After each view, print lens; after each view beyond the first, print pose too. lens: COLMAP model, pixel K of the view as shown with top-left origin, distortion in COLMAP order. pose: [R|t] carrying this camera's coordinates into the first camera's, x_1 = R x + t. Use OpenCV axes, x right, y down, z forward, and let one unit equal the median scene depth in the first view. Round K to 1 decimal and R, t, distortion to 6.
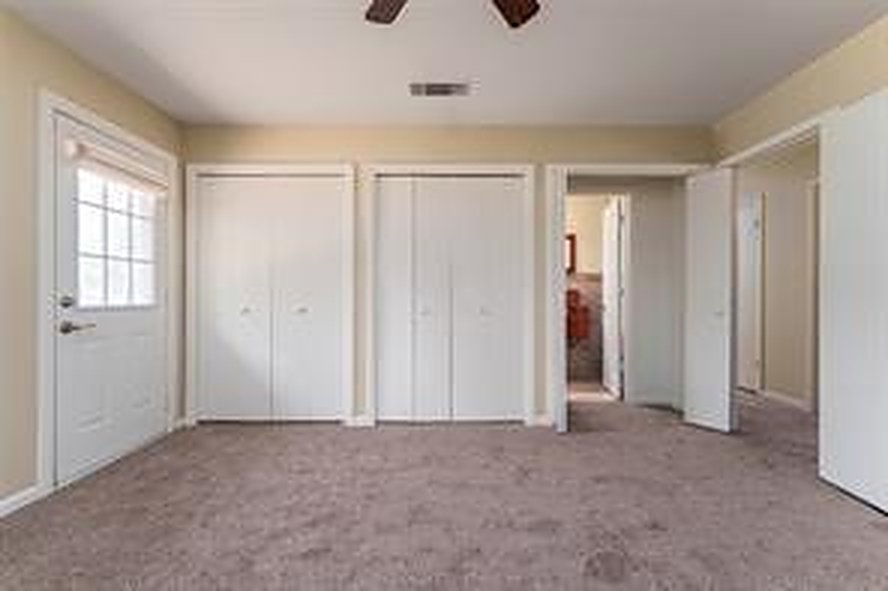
lens RADIAL K [[404.1, 0, 443.2], [0, 404.1, 294.8], [0, 0, 1]] dist [-0.000503, -0.000085]
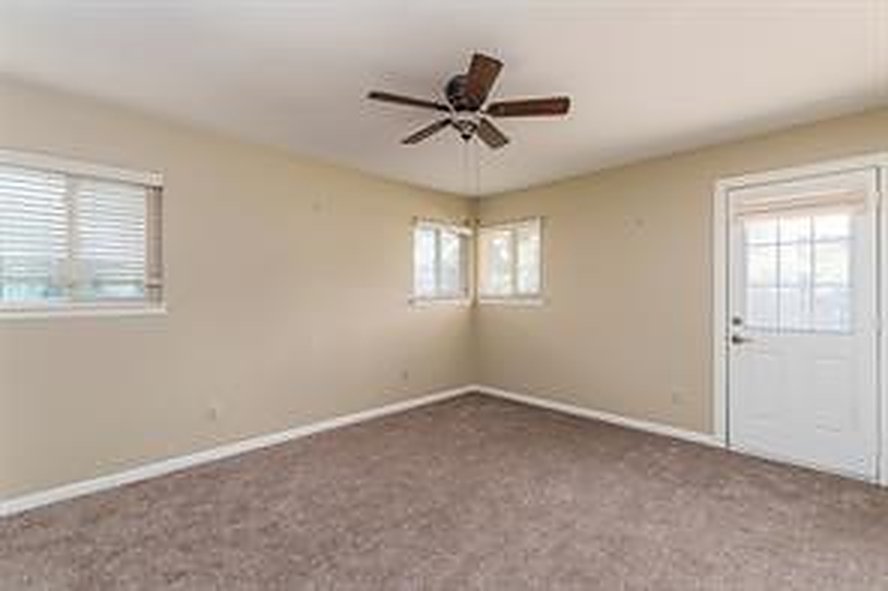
lens RADIAL K [[404.1, 0, 443.5], [0, 404.1, 292.7], [0, 0, 1]] dist [-0.000503, -0.000085]
pose [[-0.727770, 0.000639, -0.685821, 0.775526], [-0.004177, 0.999977, 0.005364, -0.084046], [0.685809, 0.006769, -0.727750, 1.315031]]
